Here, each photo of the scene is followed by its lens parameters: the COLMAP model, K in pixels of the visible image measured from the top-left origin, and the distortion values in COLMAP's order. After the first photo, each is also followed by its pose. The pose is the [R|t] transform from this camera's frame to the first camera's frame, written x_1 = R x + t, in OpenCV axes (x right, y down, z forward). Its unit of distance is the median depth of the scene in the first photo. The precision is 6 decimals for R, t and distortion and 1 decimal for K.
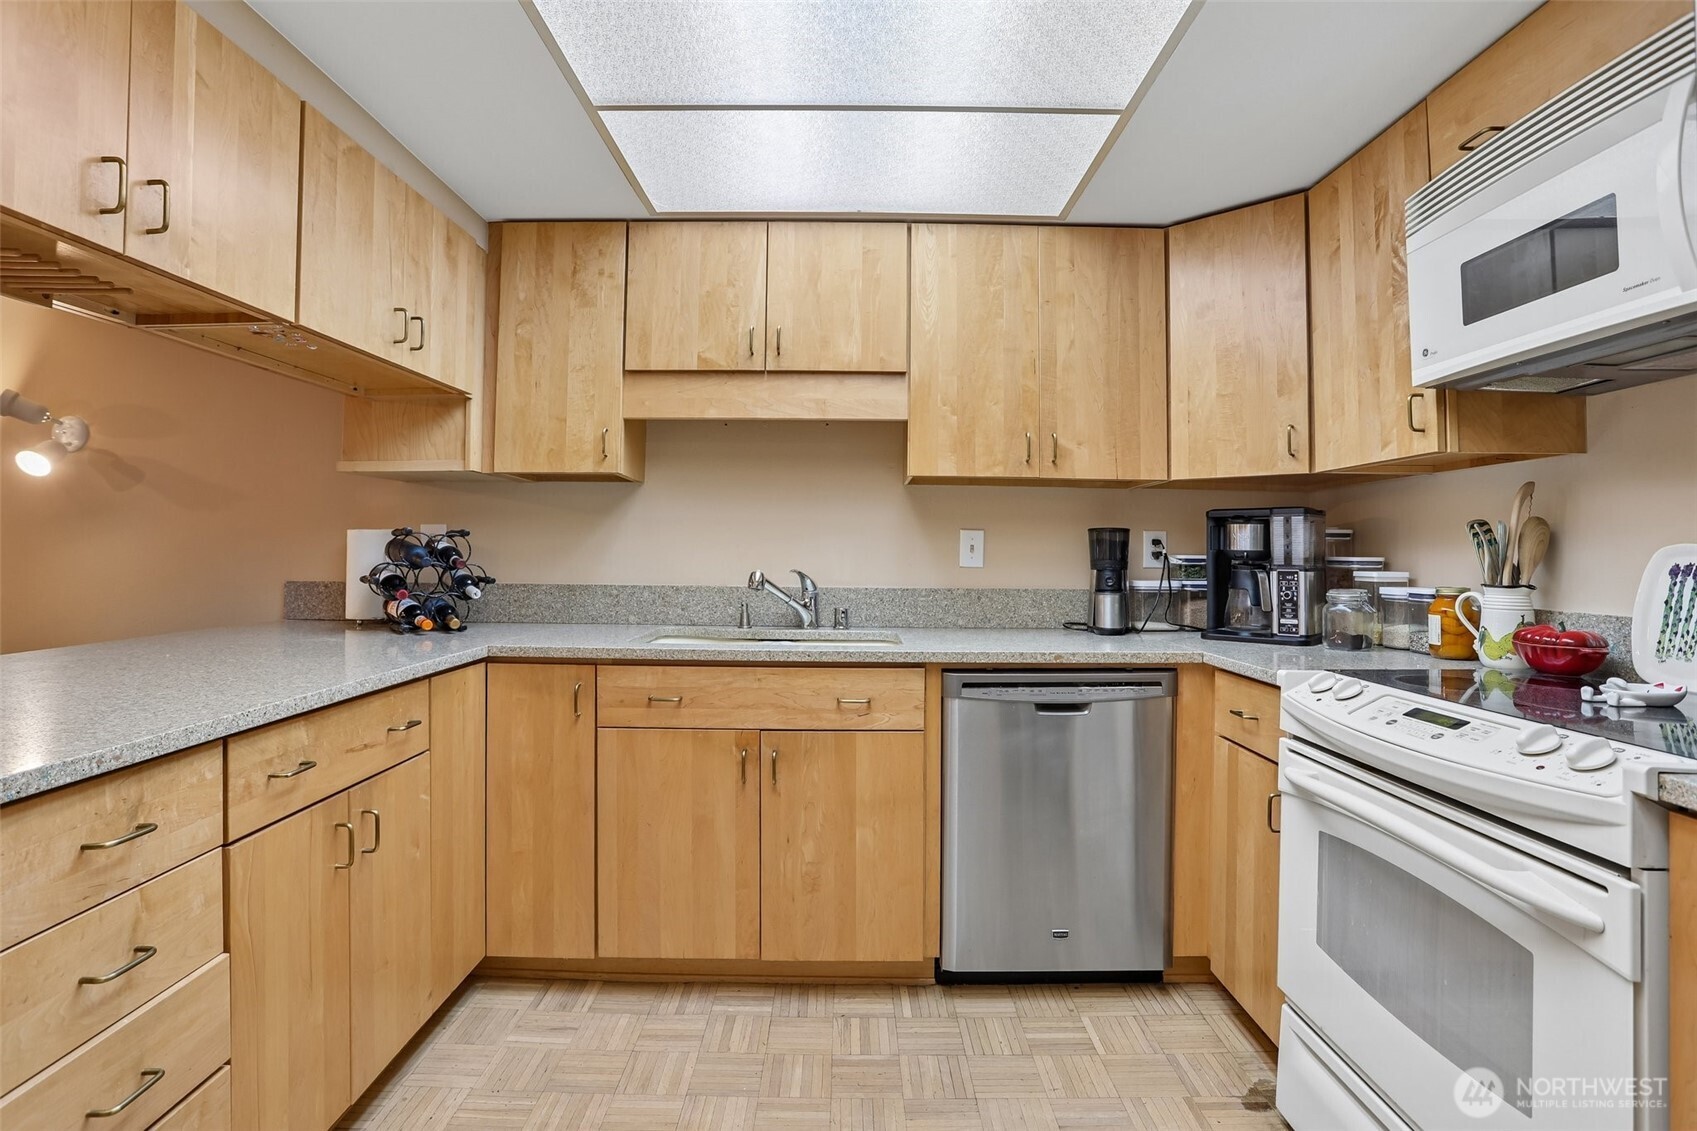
lens RADIAL K [[826.9, 0, 854.5], [0, 826.9, 525.9], [0, 0, 1]] dist [-0.071197, 0.022457]
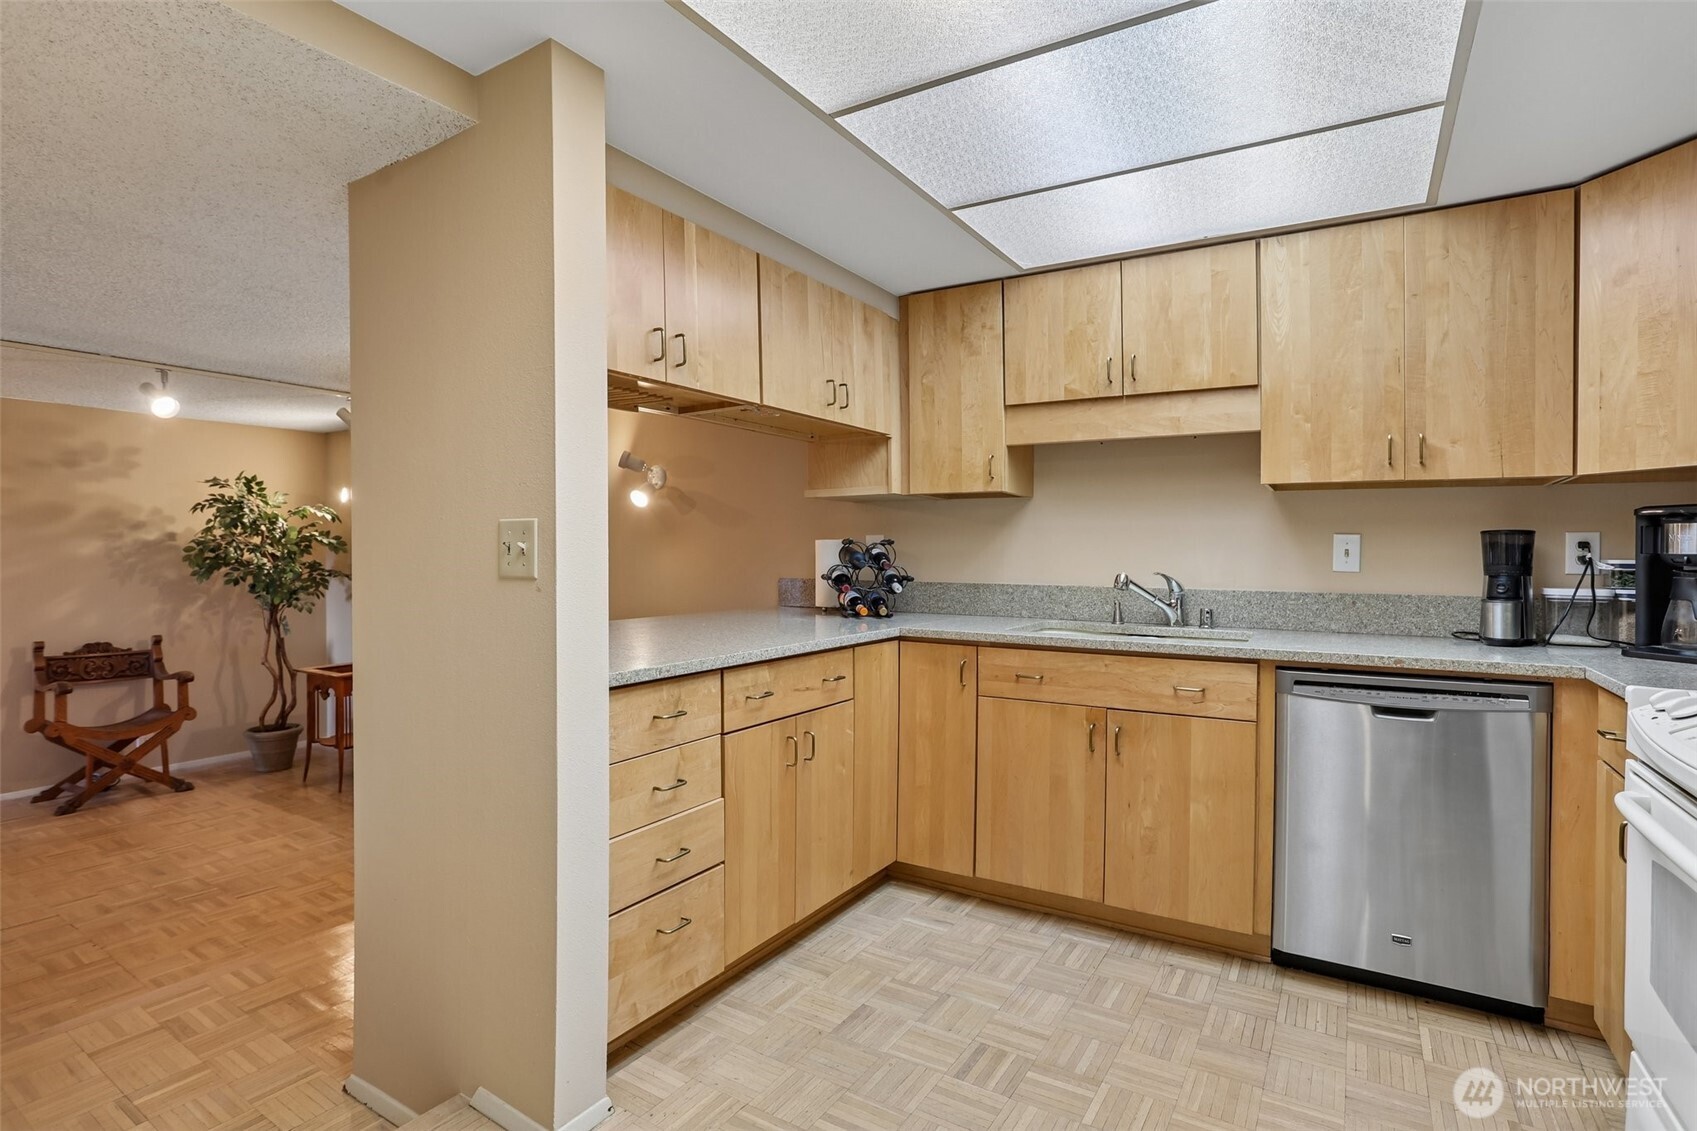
lens RADIAL K [[826.9, 0, 850.6], [0, 826.9, 554.3], [0, 0, 1]] dist [-0.071197, 0.022457]
pose [[0.845373, -0.001751, -0.534174, 0.201740], [0.017033, 0.999574, 0.023680, -0.004648], [0.533906, -0.029117, 0.845043, -0.171612]]
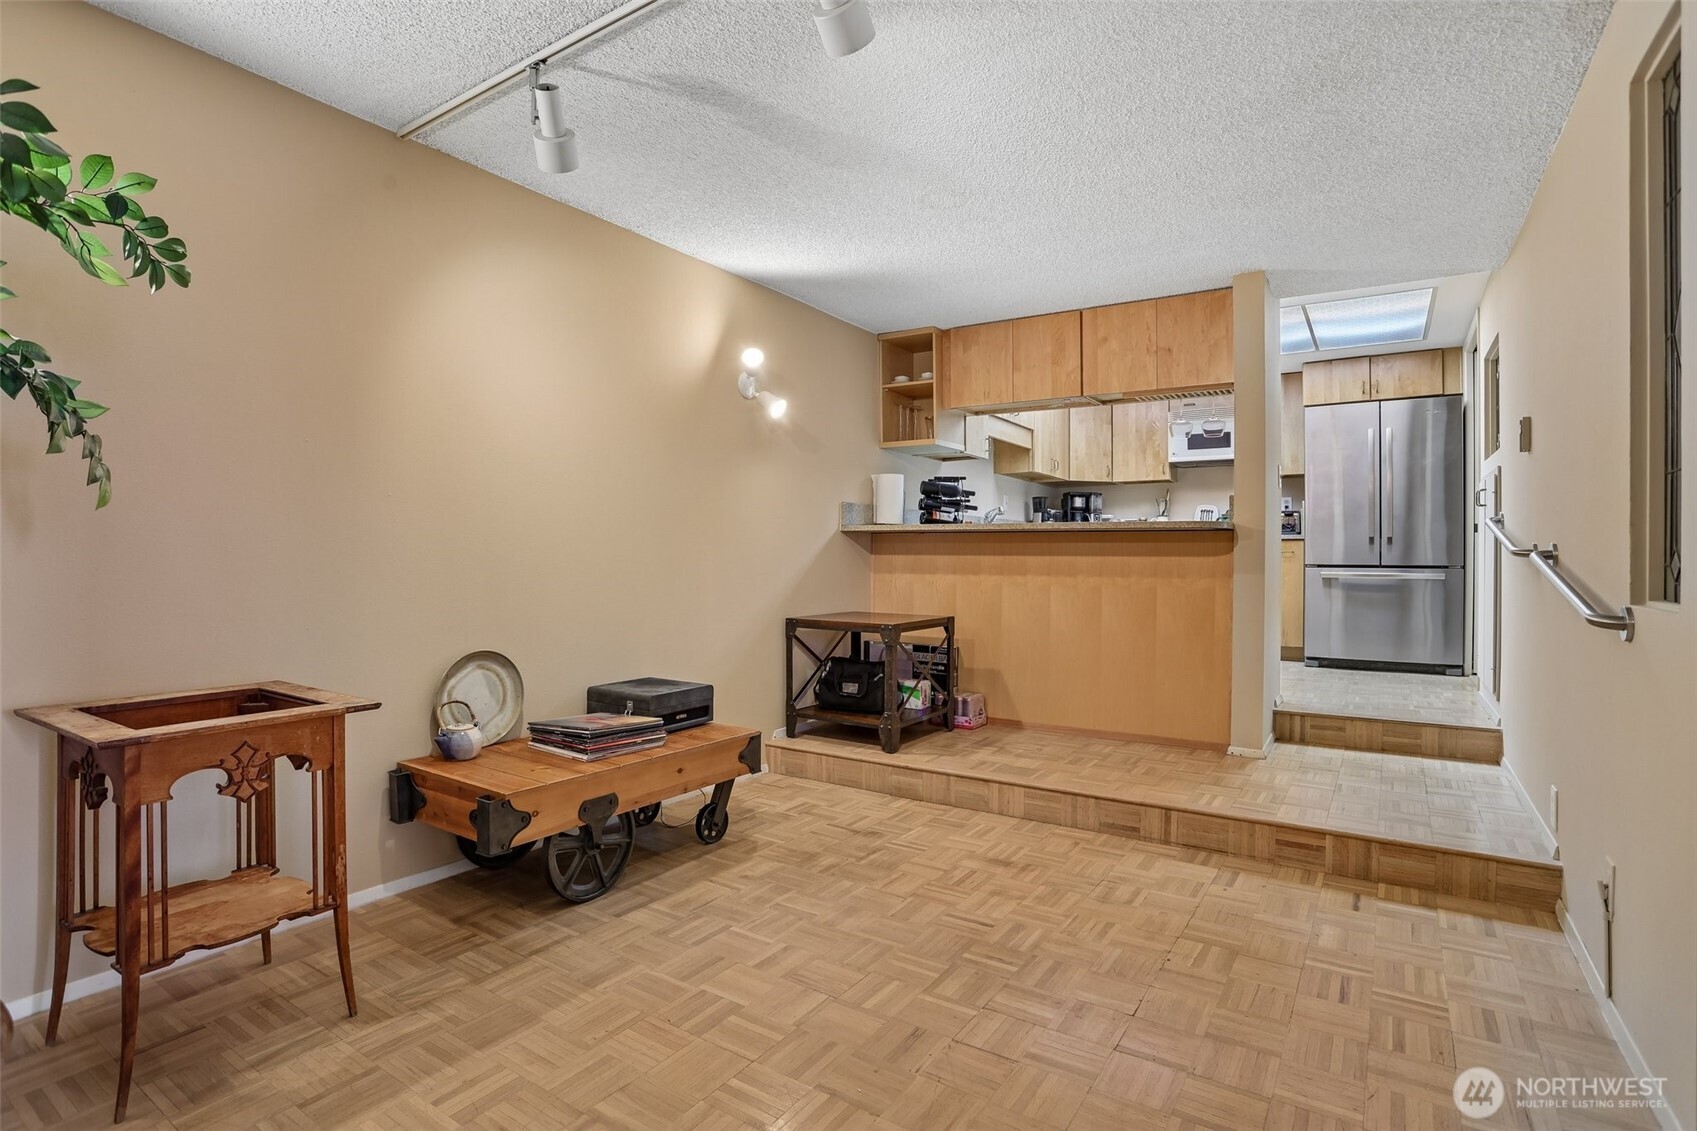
lens RADIAL K [[833.3, 0, 860.0], [0, 833.3, 548.6], [0, 0, 1]] dist [-0.053087, 0.017168]
pose [[0.555643, -0.002320, 0.831418, -2.676423], [-0.025565, 0.999476, 0.019874, 0.154513], [-0.831028, -0.032298, 0.555293, 0.023113]]
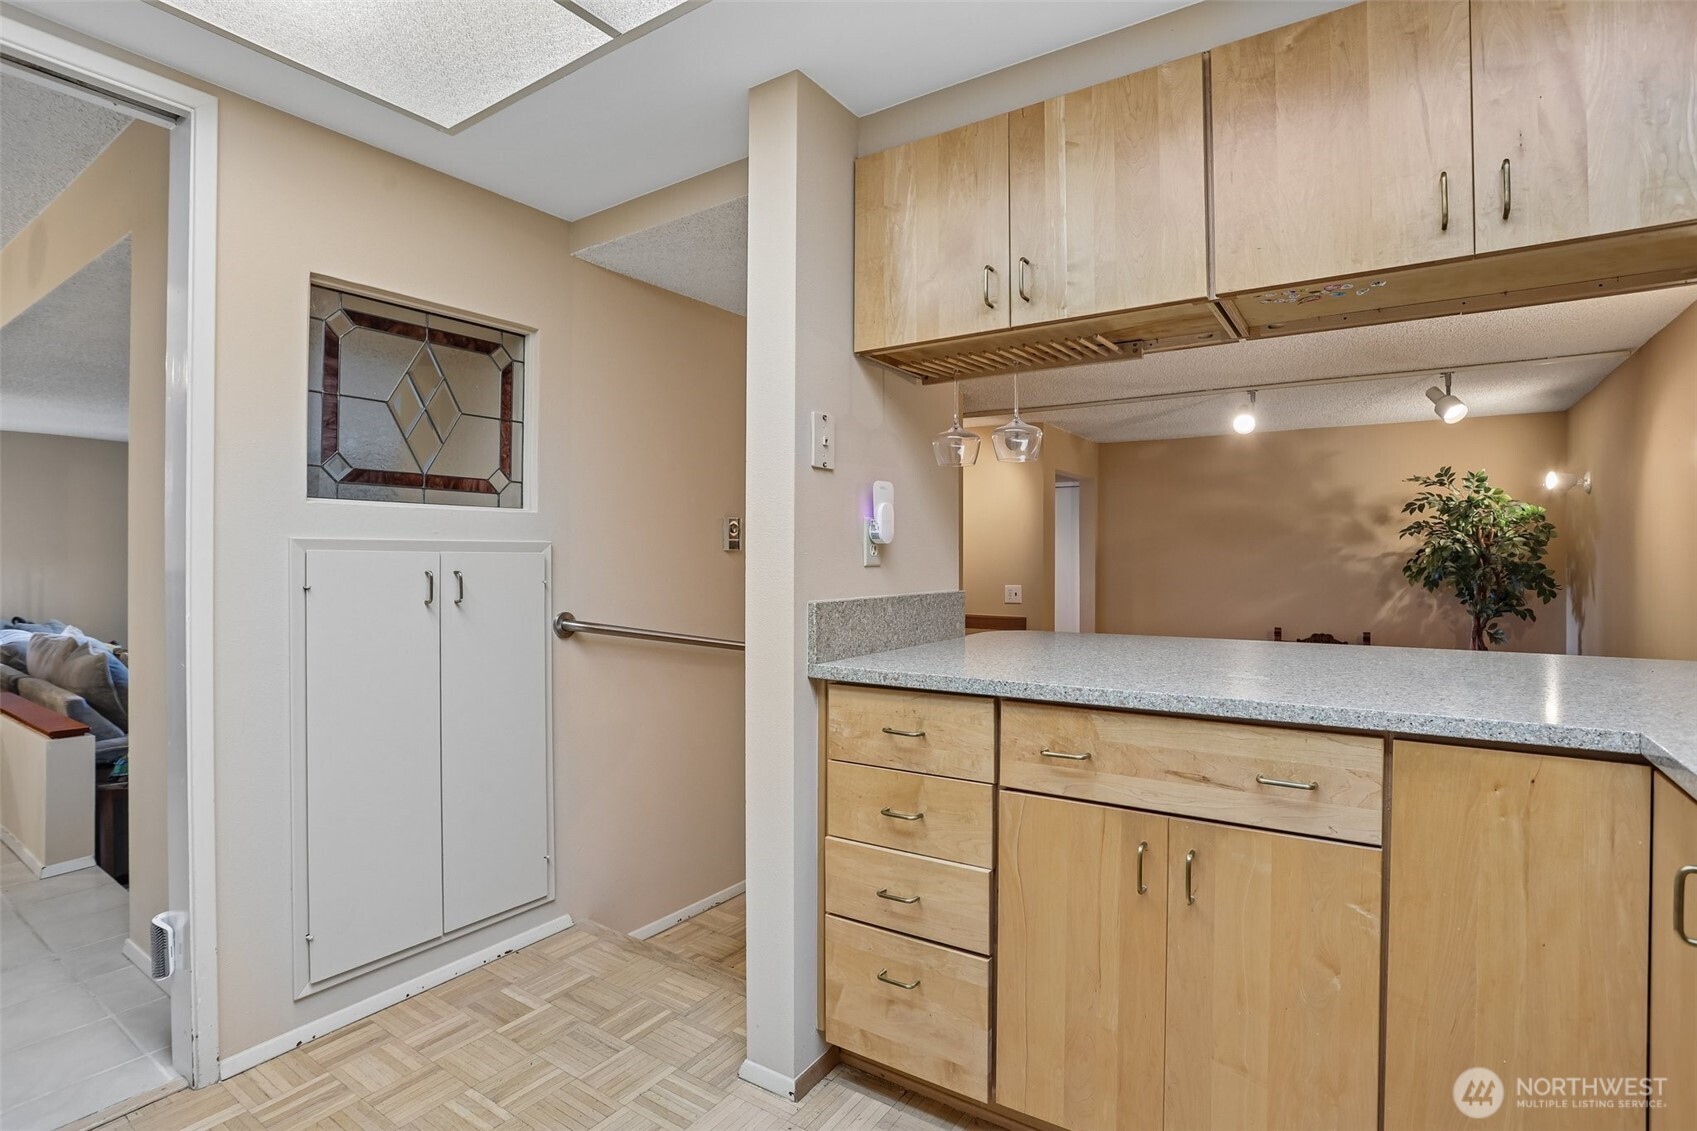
lens RADIAL K [[833.3, 0, 856.1], [0, 833.3, 555.0], [0, 0, 1]] dist [-0.053087, 0.017168]
pose [[-0.555820, -0.007162, -0.831272, 0.226054], [0.021293, 0.999512, -0.022849, 0.040534], [0.831030, -0.030401, -0.555397, 0.881686]]
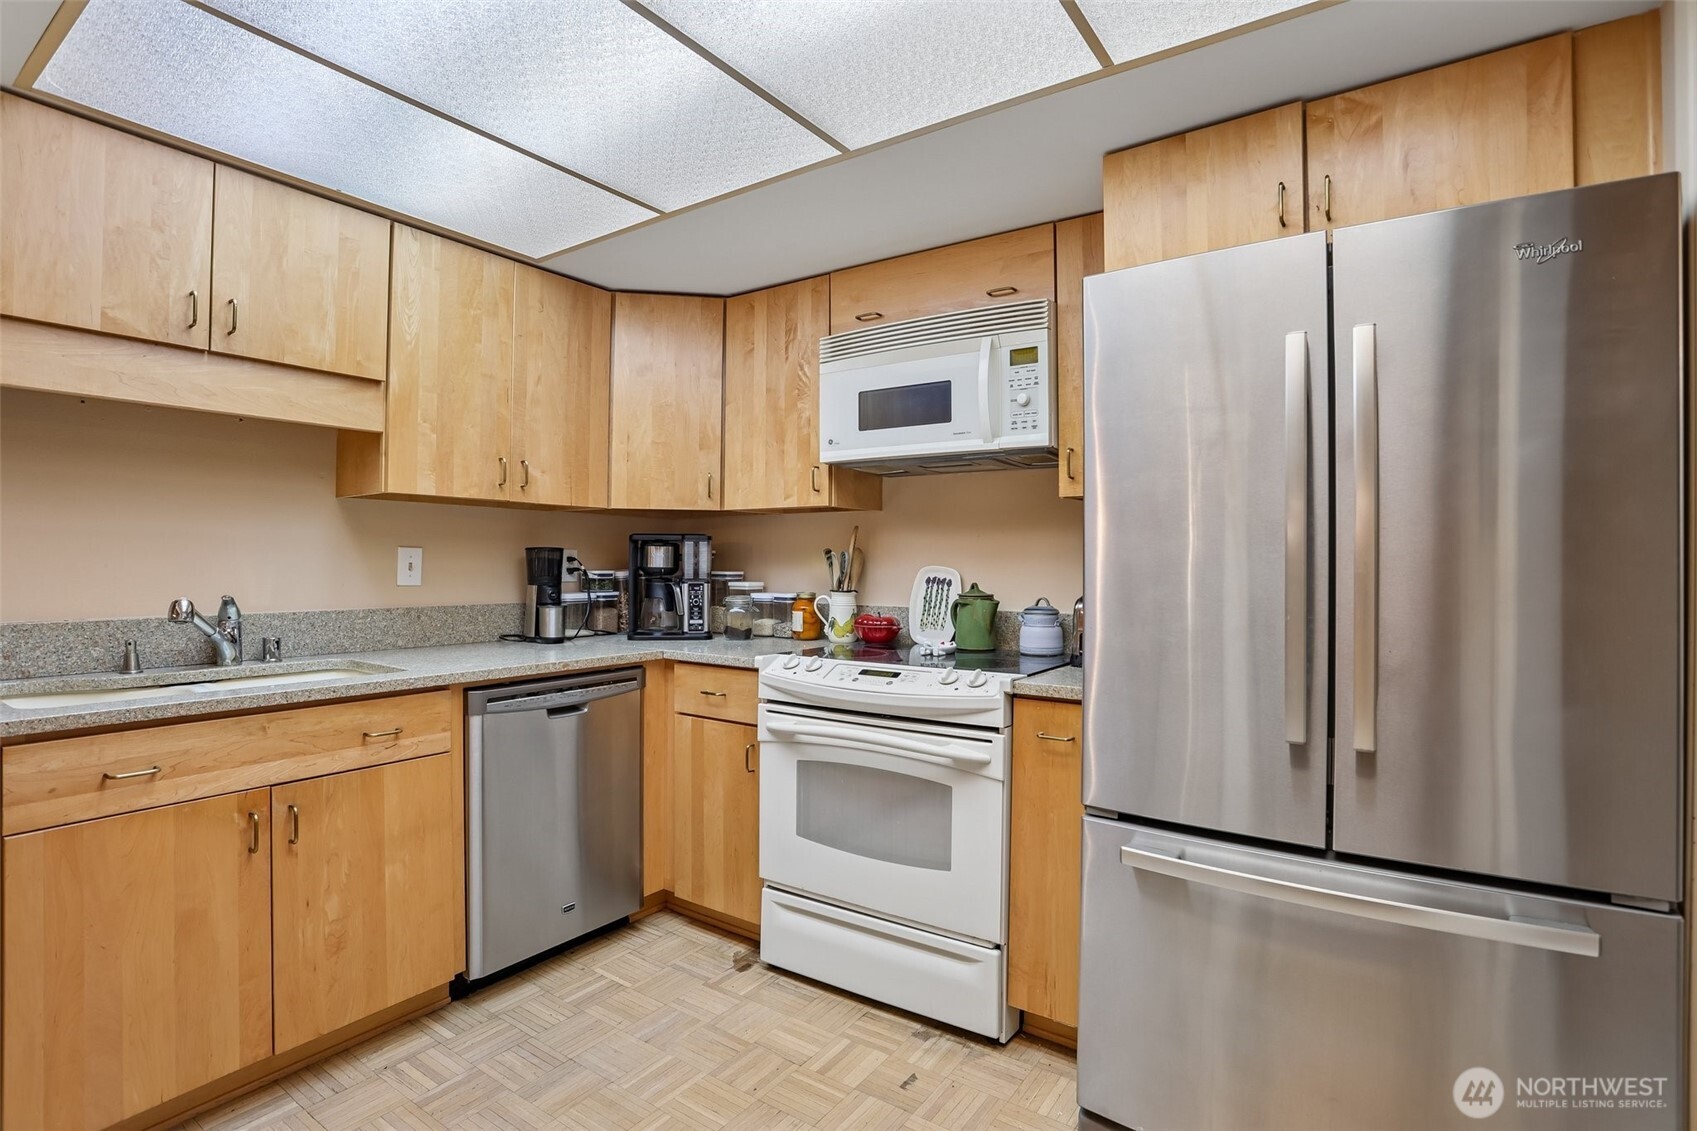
lens RADIAL K [[833.3, 0, 840.4], [0, 833.3, 554.5], [0, 0, 1]] dist [-0.053087, 0.017168]
pose [[0.573676, -0.000500, 0.819082, -0.463648], [-0.027961, 0.999405, 0.020194, -0.025867], [-0.818605, -0.034487, 0.573321, 0.041762]]
